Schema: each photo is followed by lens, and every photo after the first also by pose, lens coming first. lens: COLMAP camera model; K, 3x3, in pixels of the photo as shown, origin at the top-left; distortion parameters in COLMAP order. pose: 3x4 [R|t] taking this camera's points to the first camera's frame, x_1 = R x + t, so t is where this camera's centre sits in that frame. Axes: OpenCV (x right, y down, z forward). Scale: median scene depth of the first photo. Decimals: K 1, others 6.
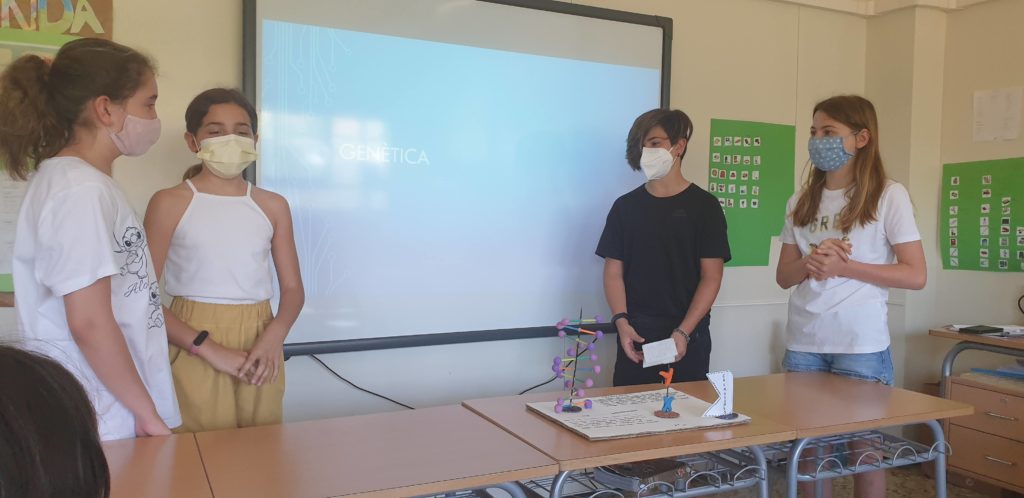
lens RADIAL K [[770.7, 0, 512.0], [0, 770.7, 249.0], [0, 0, 1]] dist [0.010867, -0.002787]
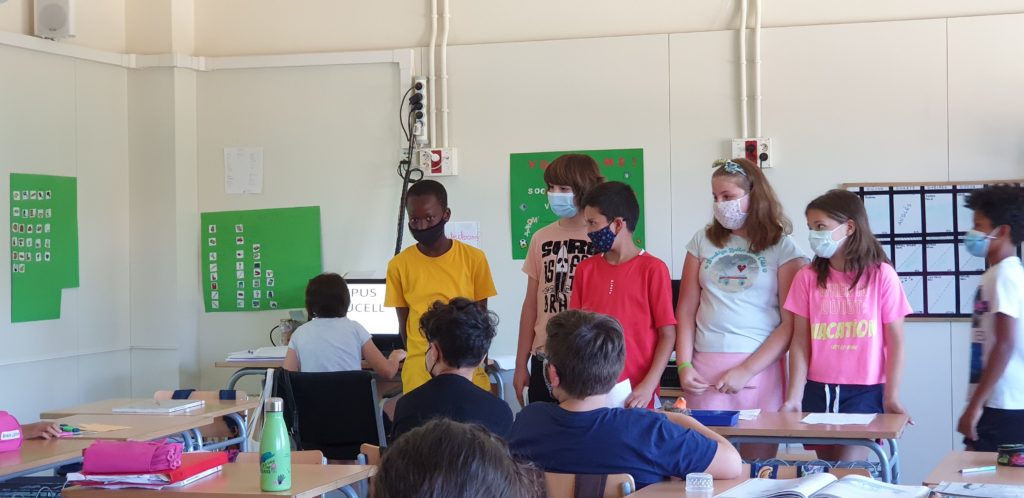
lens RADIAL K [[2064.4, 0, 512.0], [0, 2064.4, 249.0], [0, 0, 1]] dist [0.397554, -0.089353]
pose [[0.706921, -0.031778, 0.706578, -1.188624], [0.059341, 0.998133, -0.014480, 0.005976], [-0.704799, 0.052165, 0.707487, -1.349046]]
